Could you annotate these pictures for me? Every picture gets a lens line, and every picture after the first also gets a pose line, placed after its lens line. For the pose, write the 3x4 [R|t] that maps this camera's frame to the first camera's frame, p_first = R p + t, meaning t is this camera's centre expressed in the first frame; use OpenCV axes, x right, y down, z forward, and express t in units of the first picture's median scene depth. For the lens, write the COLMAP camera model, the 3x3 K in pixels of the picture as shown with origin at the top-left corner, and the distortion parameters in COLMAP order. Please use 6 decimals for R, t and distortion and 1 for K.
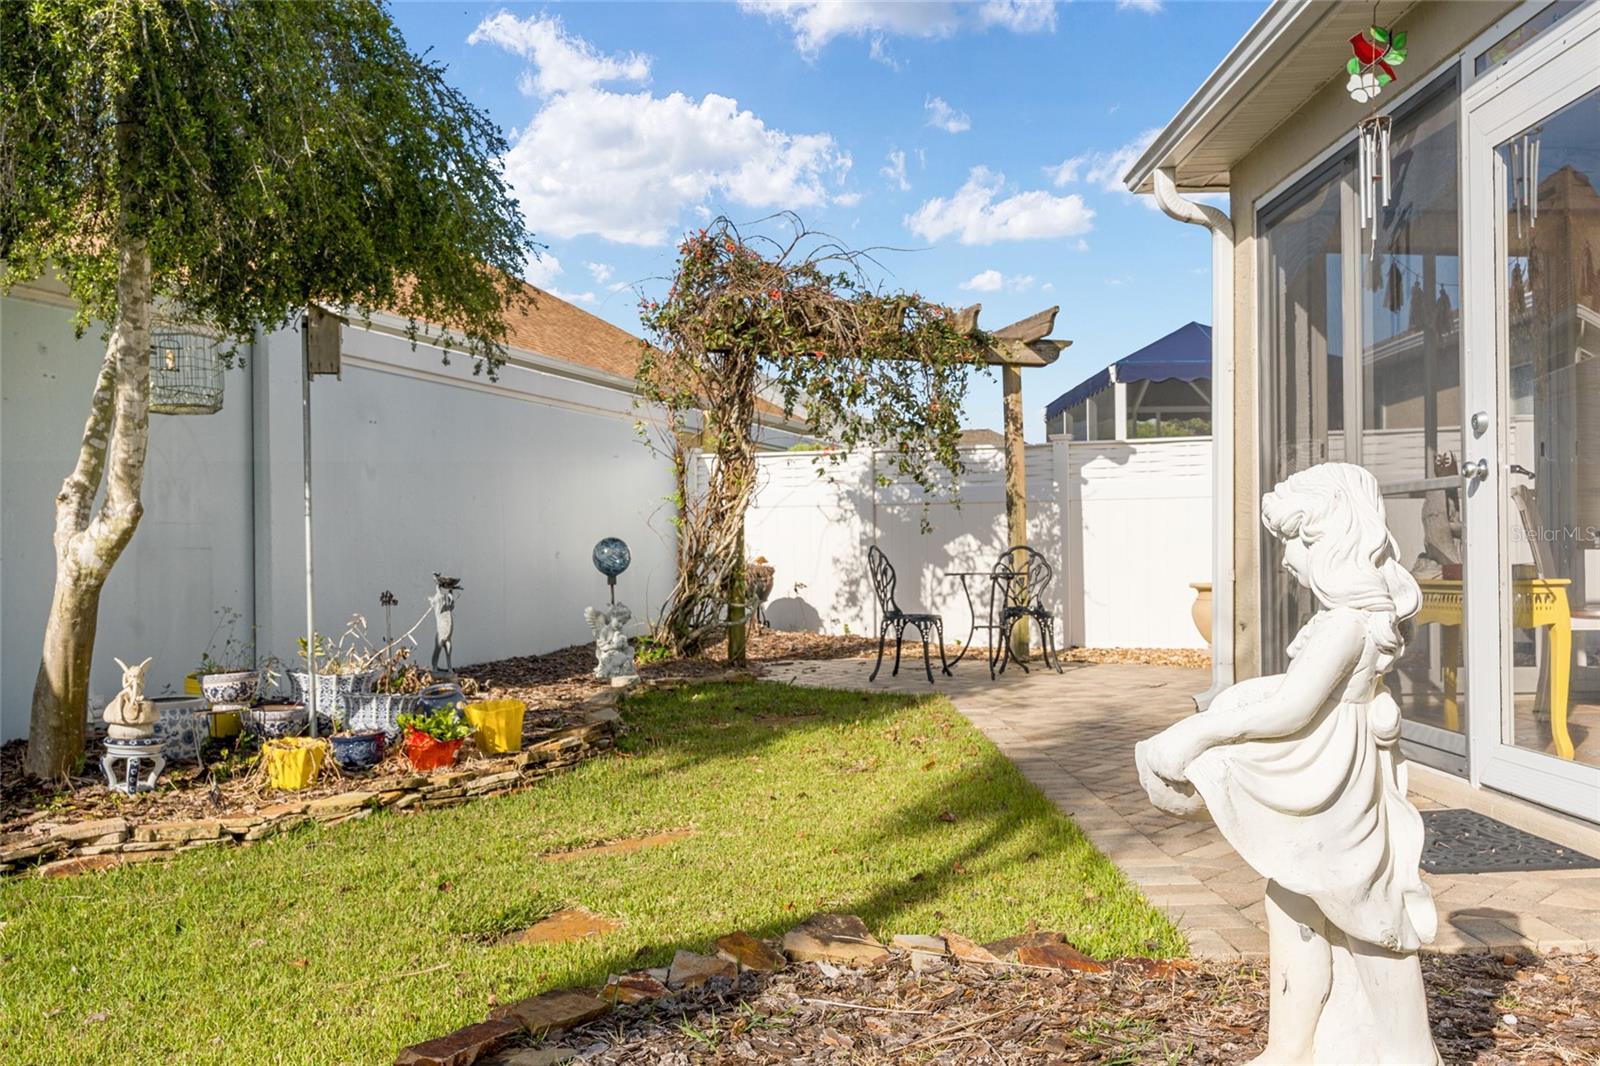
lens RADIAL K [[1408.6, 0, 757.9], [0, 1408.6, 539.7], [0, 0, 1]] dist [0.006473, -0.000321]
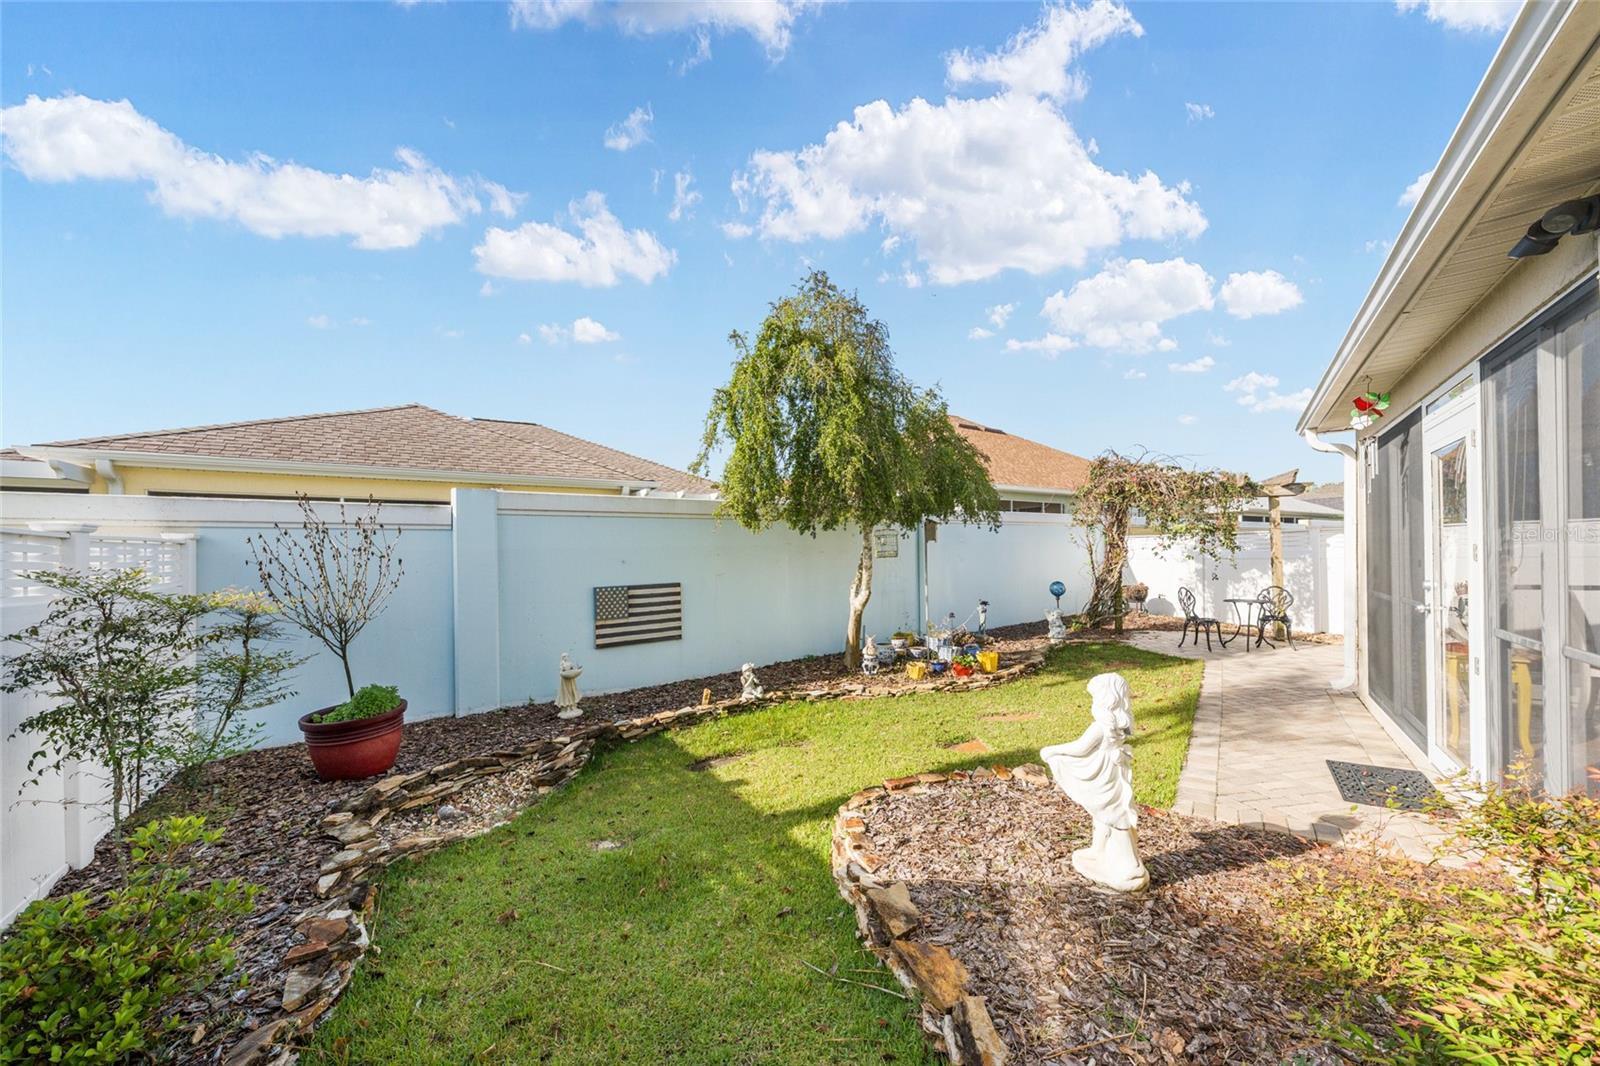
lens RADIAL K [[578.6, 0, 807.5], [0, 578.6, 530.8], [0, 0, 1]] dist [-0.000564, -0.000105]
pose [[0.803277, -0.015927, -0.595392, 0.241250], [0.017297, 0.999845, -0.003410, -0.147182], [0.595354, -0.007560, 0.803428, -0.188426]]
